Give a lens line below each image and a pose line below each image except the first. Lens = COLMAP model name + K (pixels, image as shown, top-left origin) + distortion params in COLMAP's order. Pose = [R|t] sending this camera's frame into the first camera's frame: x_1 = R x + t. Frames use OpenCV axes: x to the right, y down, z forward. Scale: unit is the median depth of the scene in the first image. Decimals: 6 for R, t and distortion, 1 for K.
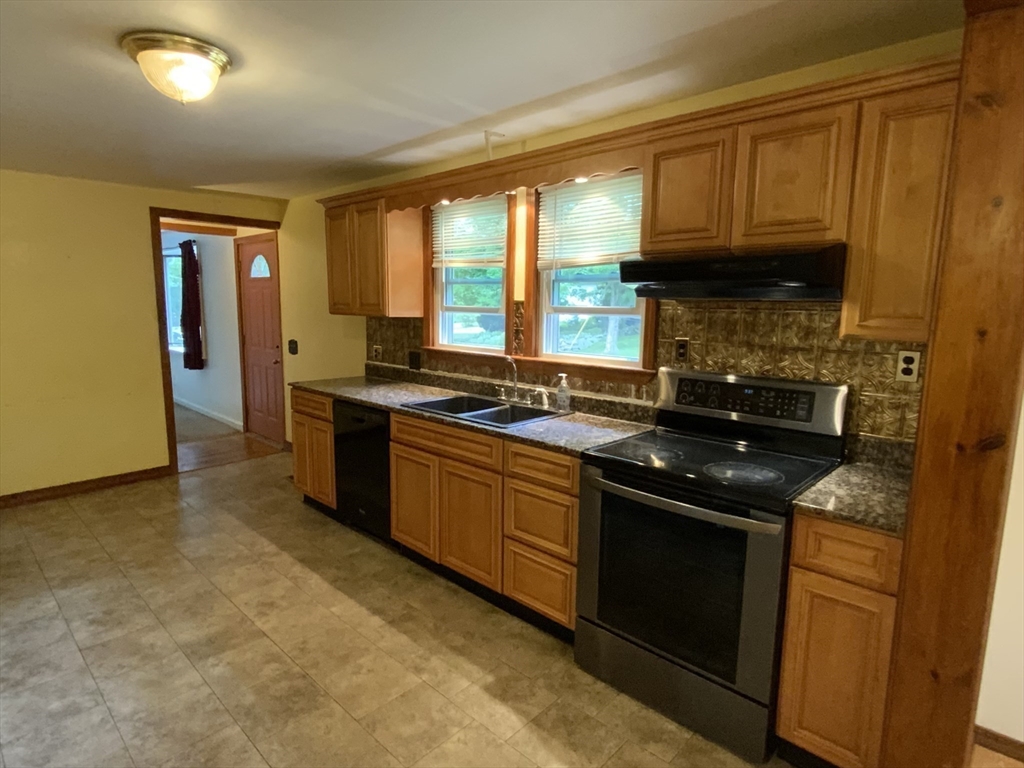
lens RADIAL K [[571.8, 0, 490.2], [0, 571.8, 386.0], [0, 0, 1]] dist [0.017854, -0.000279]
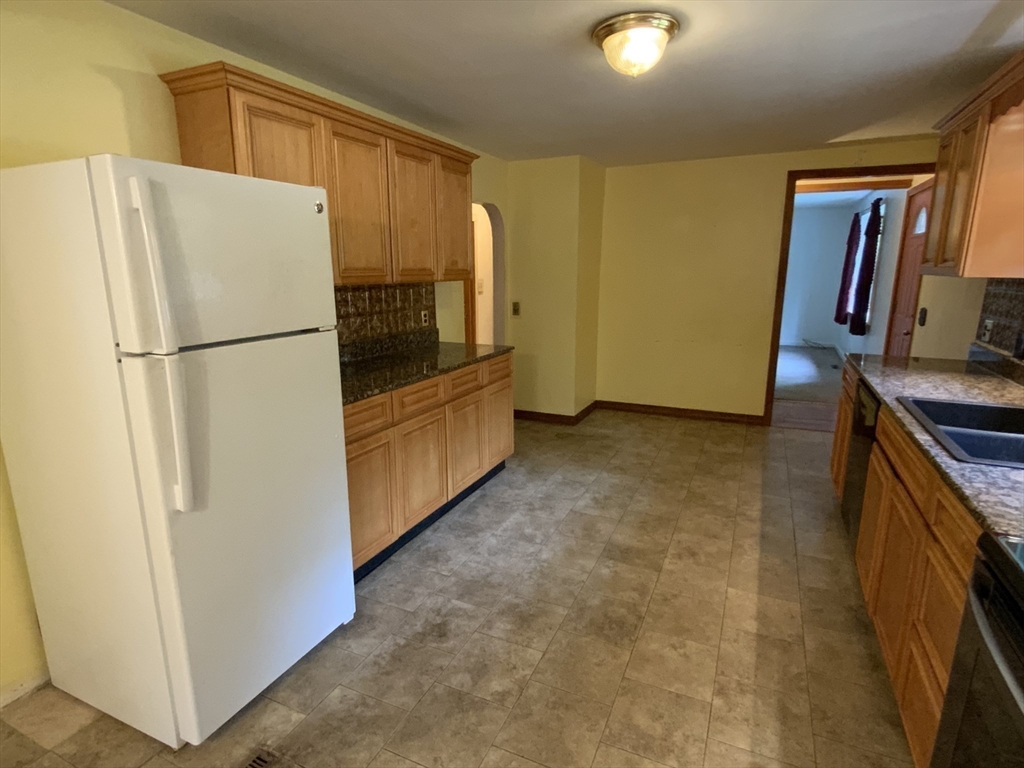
lens RADIAL K [[535.6, 0, 512.0], [0, 535.6, 384.0], [0, 0, 1]] dist [0.003698, -0.000102]
pose [[0.350794, 0.195011, -0.915923, 0.347836], [-0.134457, 0.978431, 0.156823, -0.028983], [0.926750, 0.068140, 0.369448, 0.335252]]
